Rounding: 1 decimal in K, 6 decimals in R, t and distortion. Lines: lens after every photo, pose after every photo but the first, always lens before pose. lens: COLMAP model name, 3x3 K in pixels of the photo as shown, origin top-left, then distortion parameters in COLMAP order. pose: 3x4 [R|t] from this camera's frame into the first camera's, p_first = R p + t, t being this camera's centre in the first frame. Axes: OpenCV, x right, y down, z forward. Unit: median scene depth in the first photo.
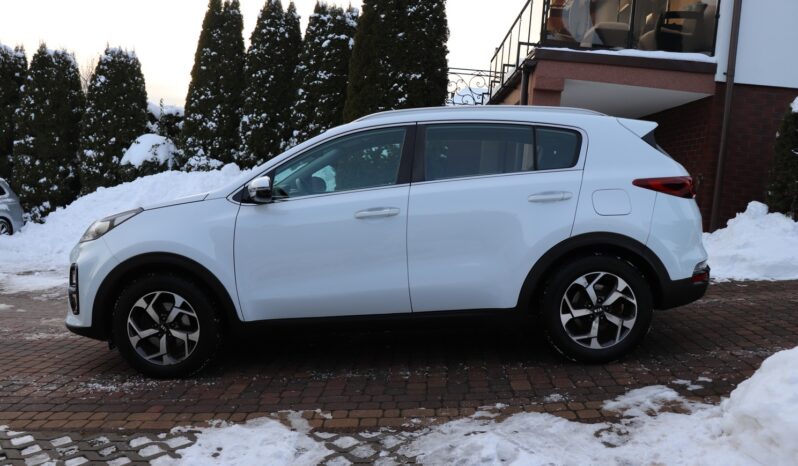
lens RADIAL K [[669.4, 0, 396.4], [0, 669.4, 227.9], [0, 0, 1]] dist [-0.170997, 0.157327]
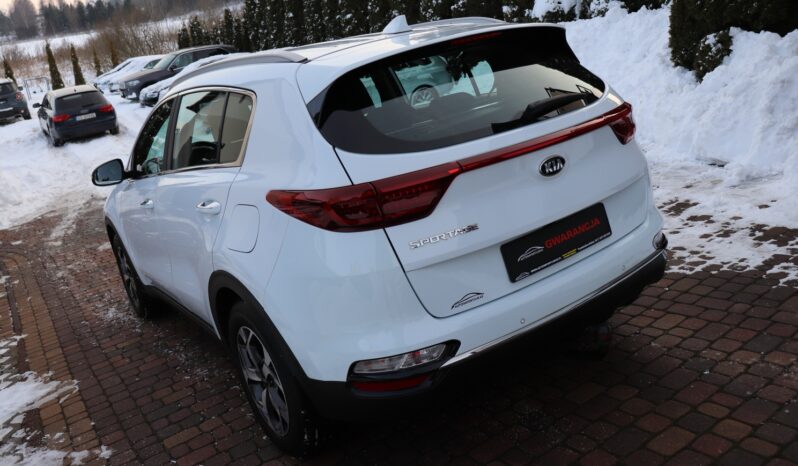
lens RADIAL K [[669.4, 0, 396.4], [0, 669.4, 227.9], [0, 0, 1]] dist [-0.170997, 0.157327]
pose [[0.580049, 0.134298, -0.803434, 0.362464], [0.109360, 0.964548, 0.240182, -0.067448], [0.807207, -0.227181, 0.544799, 0.314562]]
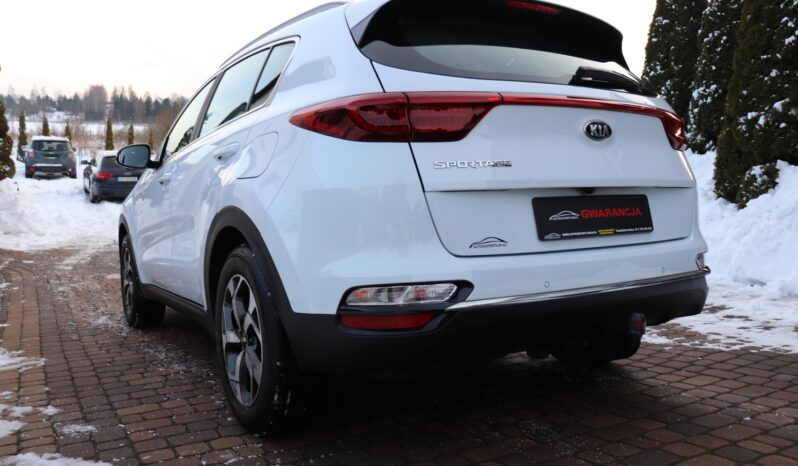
lens RADIAL K [[669.4, 0, 396.4], [0, 669.4, 227.9], [0, 0, 1]] dist [-0.170997, 0.157327]
pose [[0.534416, 0.055182, -0.843419, 0.352024], [-0.054420, 0.998042, 0.030816, -0.000017], [0.843468, 0.029431, 0.536372, 0.320906]]
